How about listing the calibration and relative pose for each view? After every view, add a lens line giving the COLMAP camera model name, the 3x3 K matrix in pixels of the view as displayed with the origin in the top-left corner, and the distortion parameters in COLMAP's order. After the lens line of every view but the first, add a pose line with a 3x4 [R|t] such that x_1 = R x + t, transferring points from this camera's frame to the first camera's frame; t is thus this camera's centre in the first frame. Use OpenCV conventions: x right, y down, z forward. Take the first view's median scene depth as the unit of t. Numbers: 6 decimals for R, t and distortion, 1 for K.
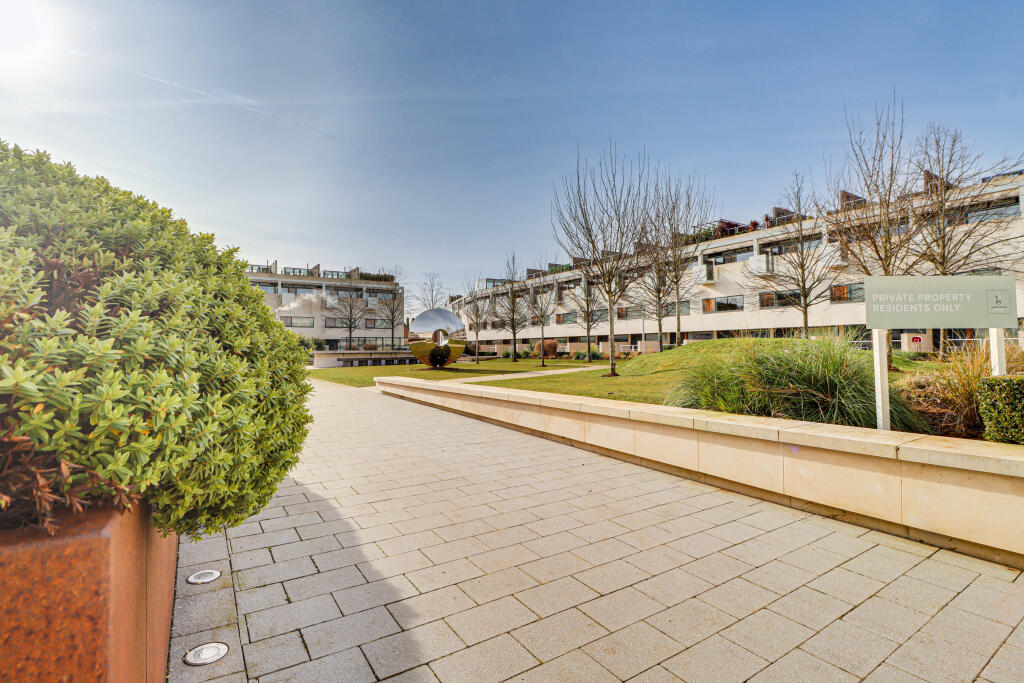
lens RADIAL K [[481.8, 0, 512.0], [0, 481.8, 341.5], [0, 0, 1]] dist [-0.001754, -0.000234]
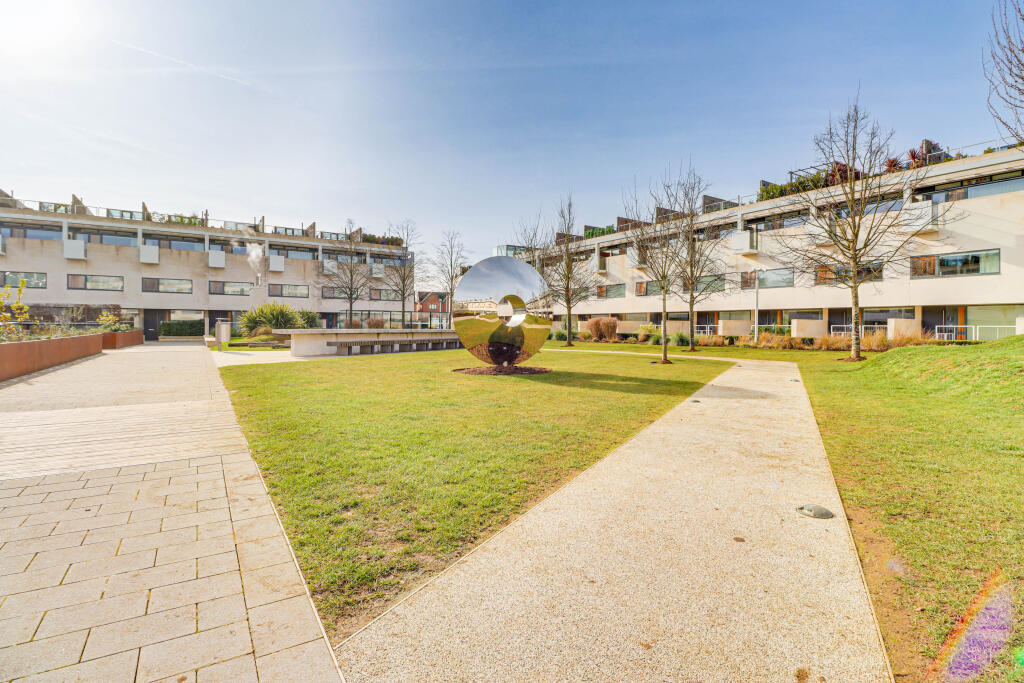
lens RADIAL K [[510.2, 0, 492.0], [0, 510.2, 341.8], [0, 0, 1]] dist [-0.000545, -0.000474]
pose [[0.998198, 0.016806, -0.057606, -0.040816], [-0.014077, 0.998774, 0.047450, -0.000205], [0.058333, -0.046553, 0.997211, 0.130544]]
